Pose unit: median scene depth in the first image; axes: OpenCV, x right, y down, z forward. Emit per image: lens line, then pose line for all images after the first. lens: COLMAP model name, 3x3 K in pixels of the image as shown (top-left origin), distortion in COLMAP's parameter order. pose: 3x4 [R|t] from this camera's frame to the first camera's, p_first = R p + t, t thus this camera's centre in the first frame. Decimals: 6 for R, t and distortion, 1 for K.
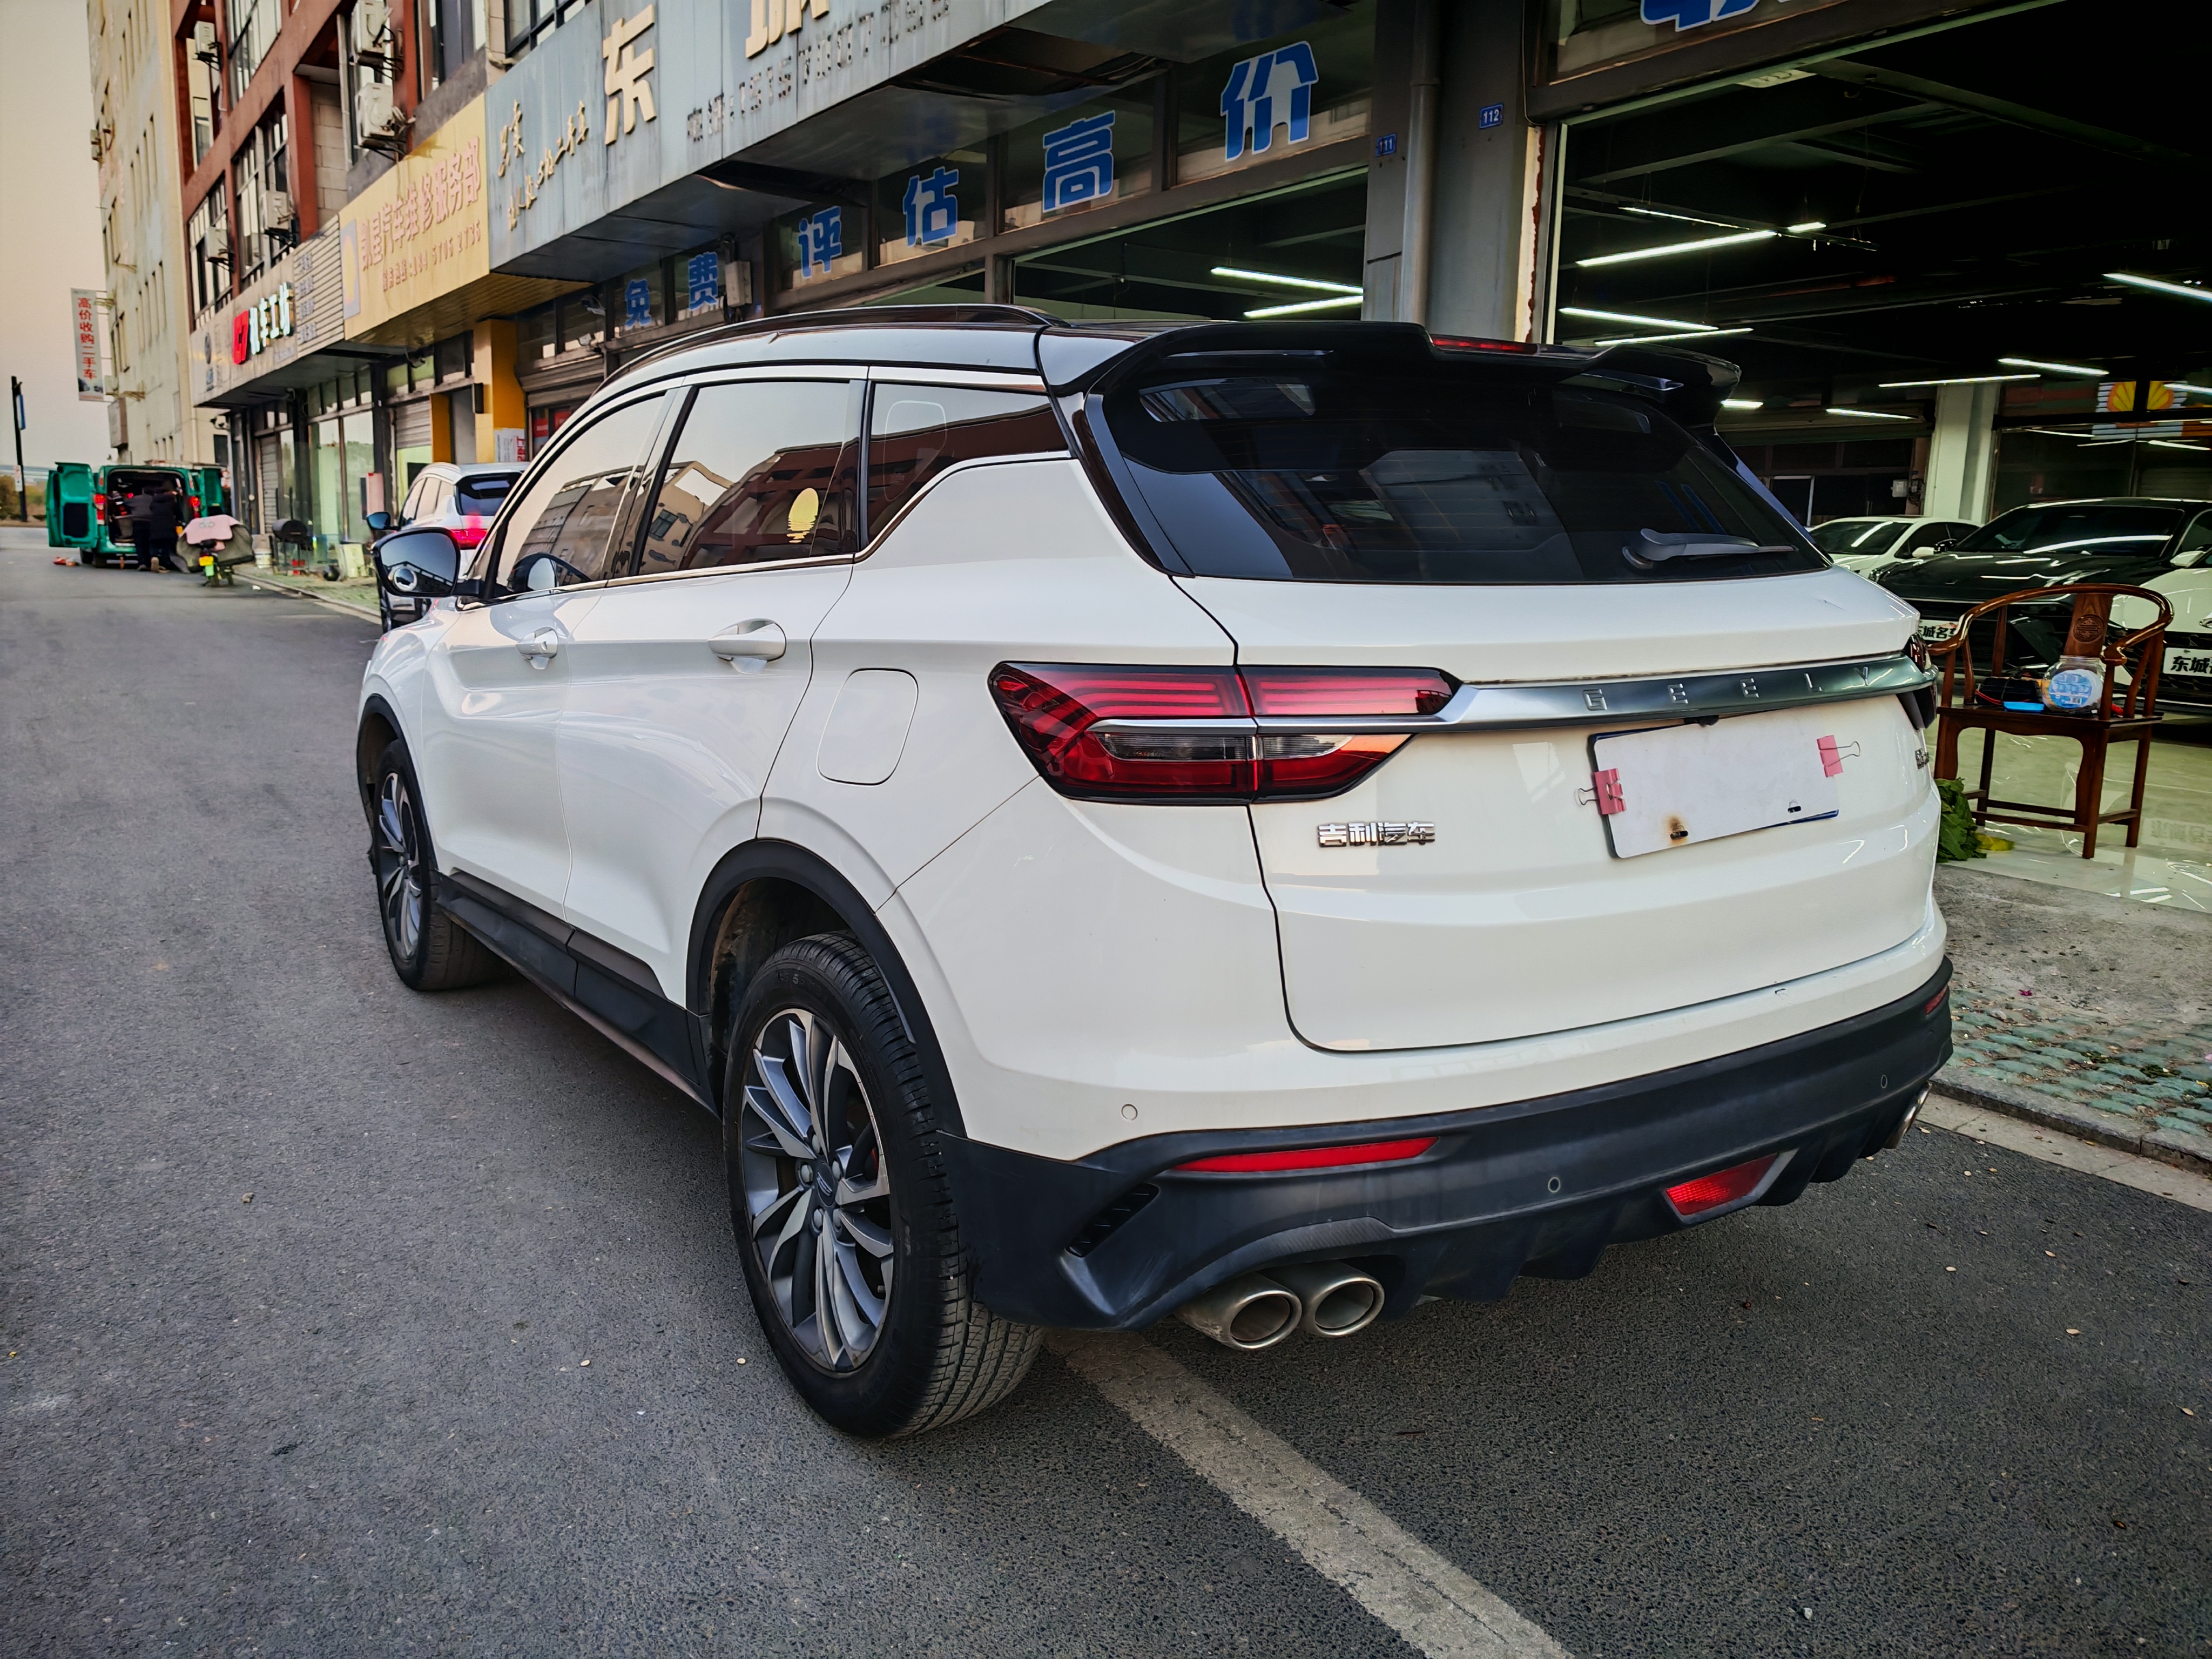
lens RADIAL K [[1674.7, 0, 1106.0], [0, 1674.7, 829.5], [0, 0, 1]] dist [0.001175, 0.002385]
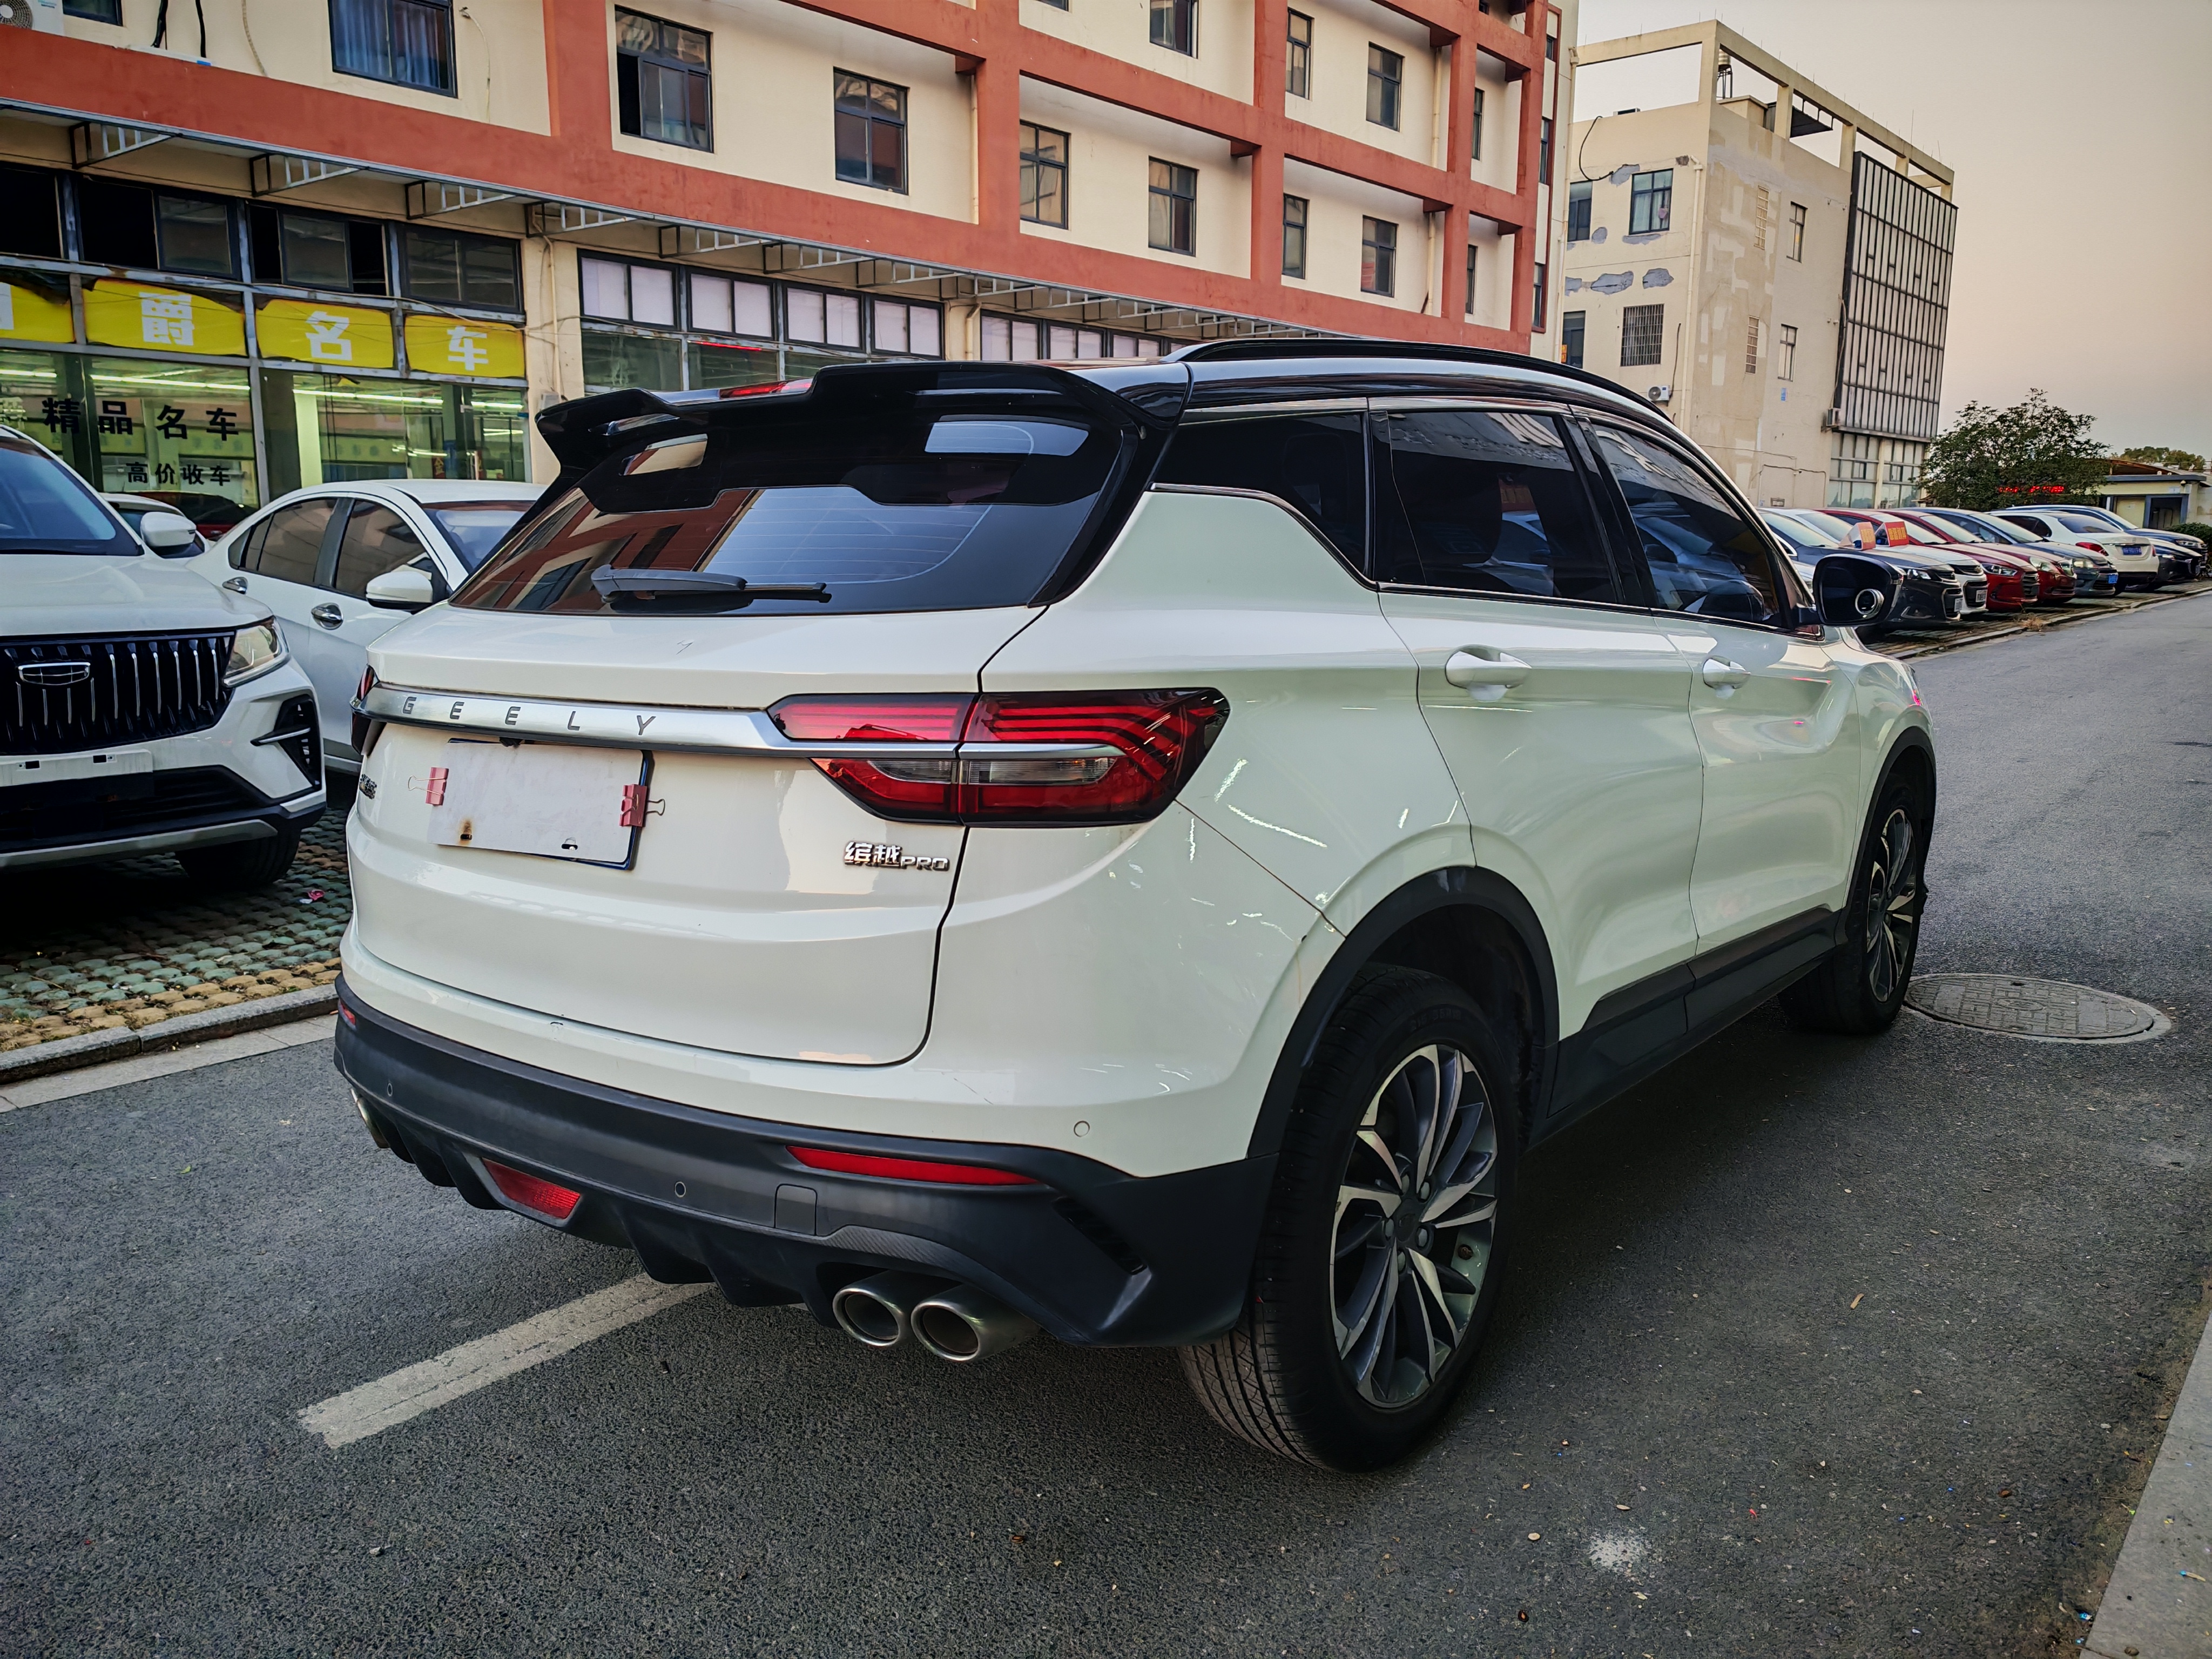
lens RADIAL K [[1674.7, 0, 1106.0], [0, 1674.7, 829.5], [0, 0, 1]] dist [0.001175, 0.002385]
pose [[0.311510, 0.142791, -0.939453, 0.351056], [-0.158479, 0.982606, 0.096800, -0.040893], [0.936934, 0.118729, 0.328721, 0.237303]]
